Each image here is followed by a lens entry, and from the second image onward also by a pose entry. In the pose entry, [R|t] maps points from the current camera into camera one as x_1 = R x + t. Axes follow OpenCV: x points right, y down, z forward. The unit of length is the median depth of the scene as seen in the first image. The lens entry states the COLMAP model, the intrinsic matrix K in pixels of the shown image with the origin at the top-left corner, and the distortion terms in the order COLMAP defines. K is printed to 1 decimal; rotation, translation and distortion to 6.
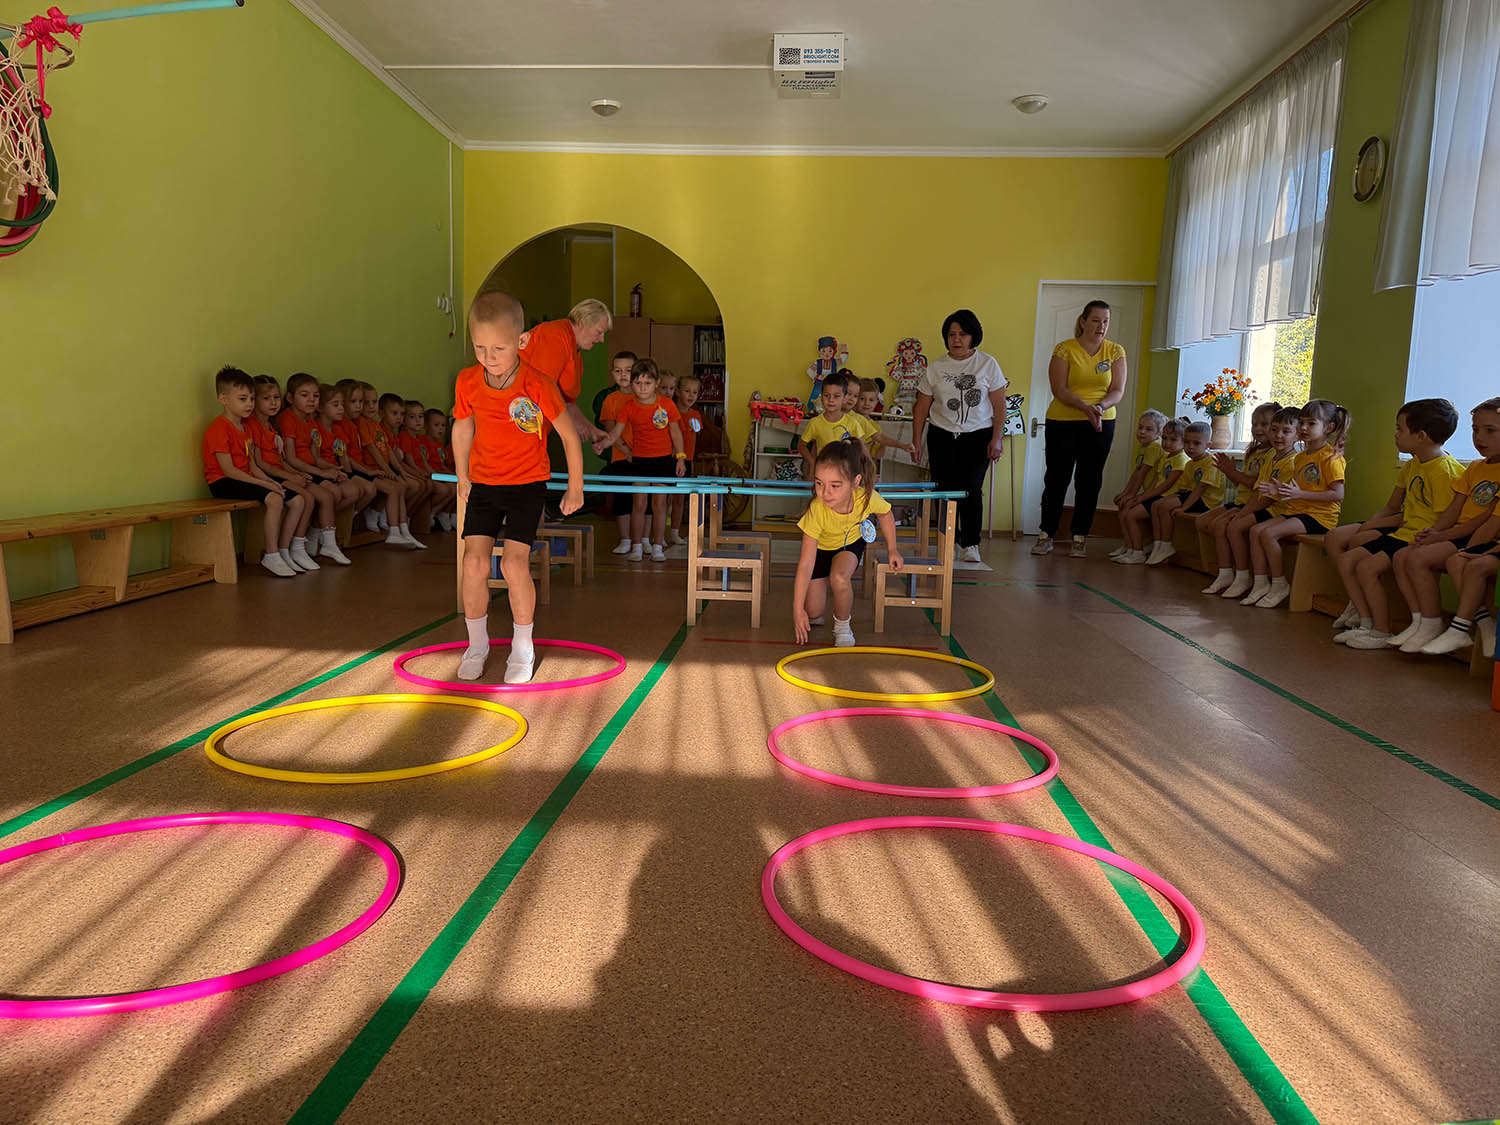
lens RADIAL K [[1044.3, 0, 762.7], [0, 1044.3, 593.0], [0, 0, 1]] dist [0.005400, -0.009900]
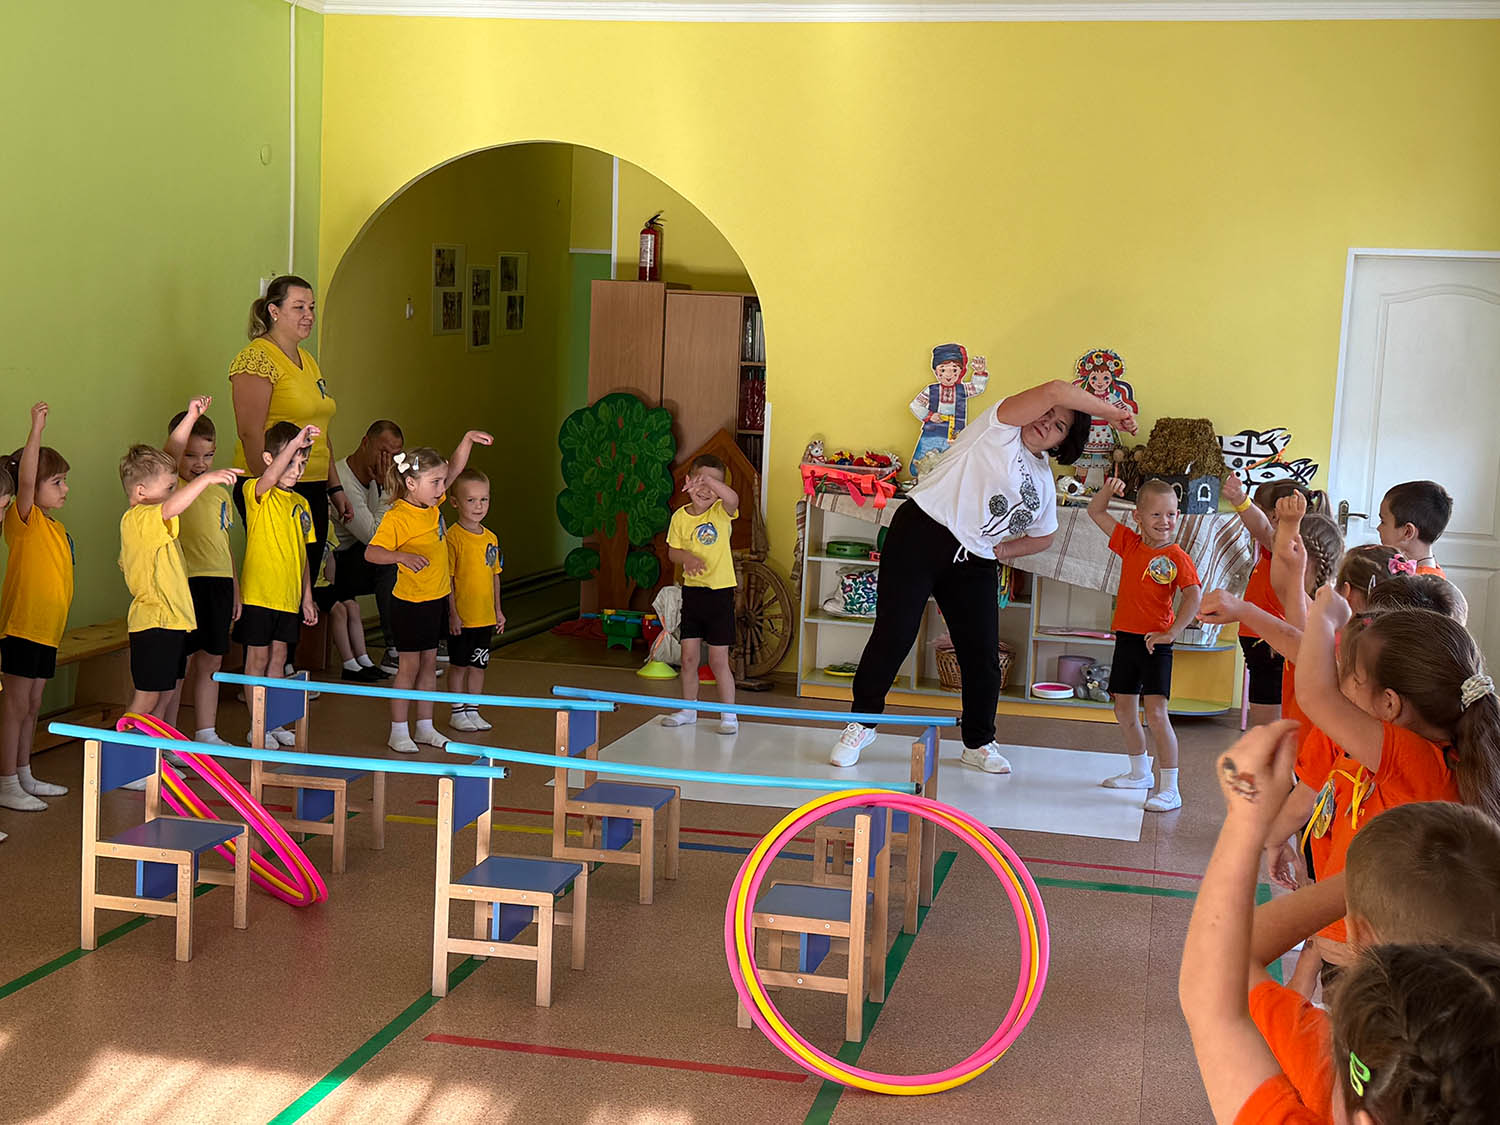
lens RADIAL K [[2084.7, 0, 753.6], [0, 2084.7, 575.6], [0, 0, 1]] dist [0.106149, 0.000000]
pose [[0.985040, 0.034576, -0.168819, 0.154361], [-0.040071, 0.998768, -0.029254, -0.090963], [0.167599, 0.035581, 0.985213, -0.094896]]
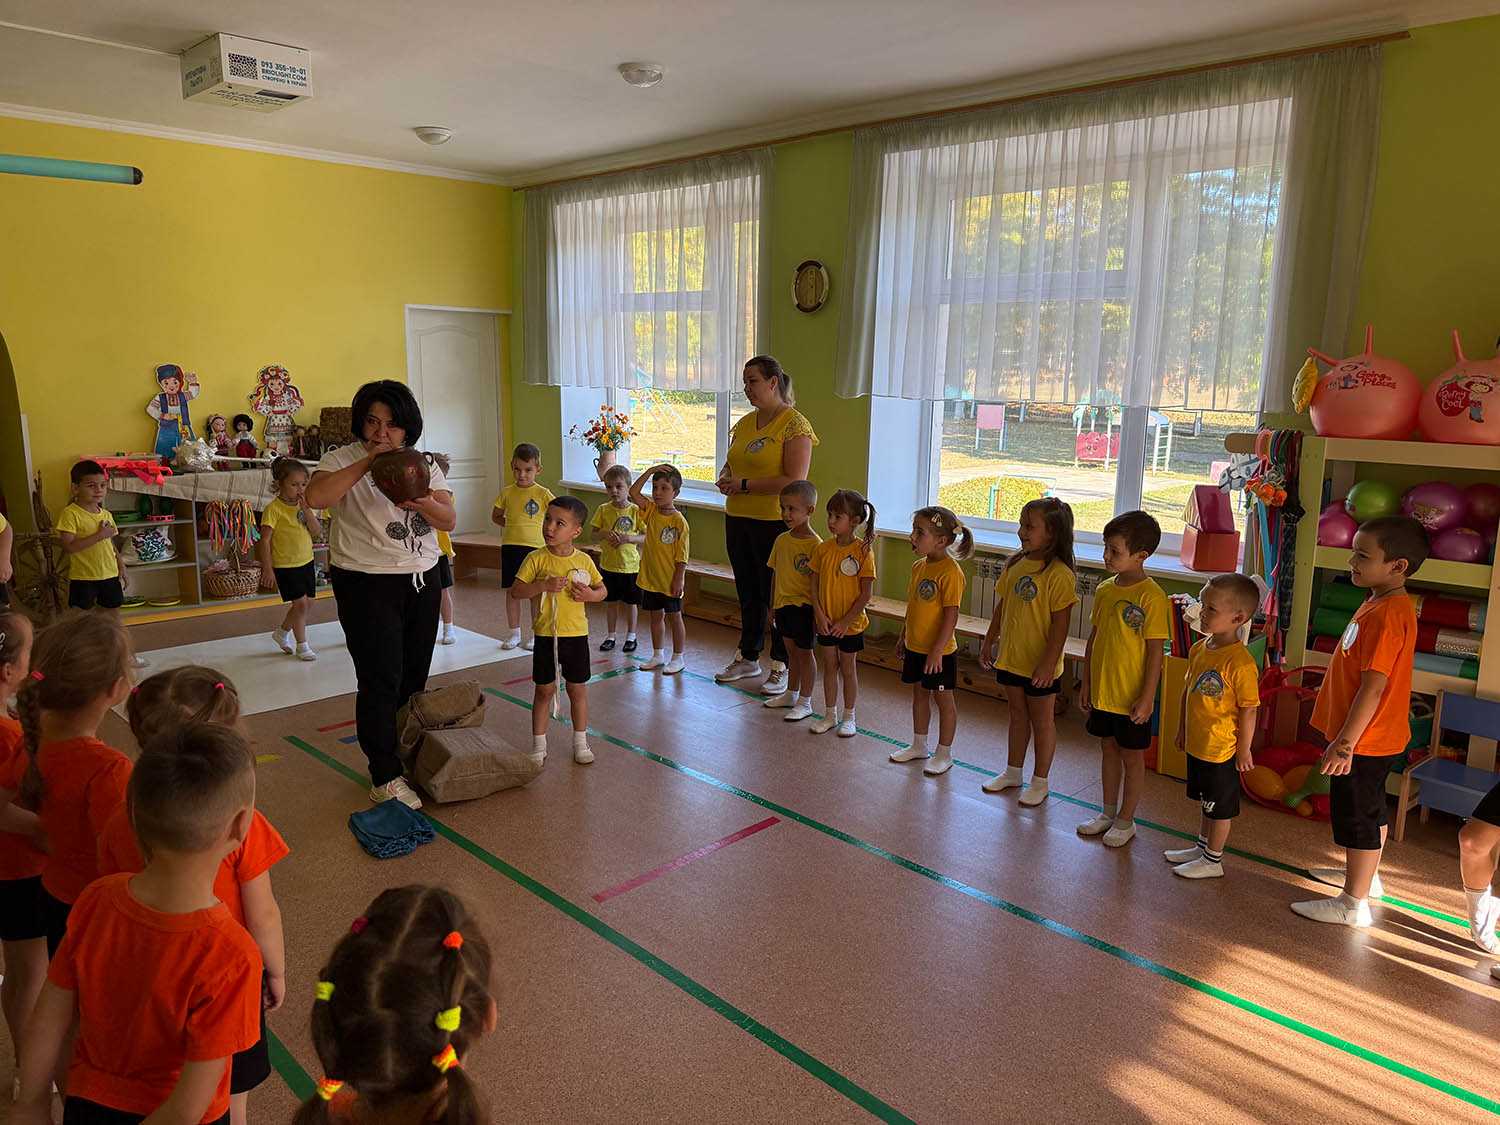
lens RADIAL K [[1044.3, 0, 750.0], [0, 1044.3, 567.8], [0, 0, 1]] dist [0.005400, -0.009900]
pose [[0.652533, -0.160289, 0.740613, -0.270391], [0.104296, 0.987068, 0.121737, -0.148827], [-0.750548, -0.002194, 0.660812, 0.149955]]
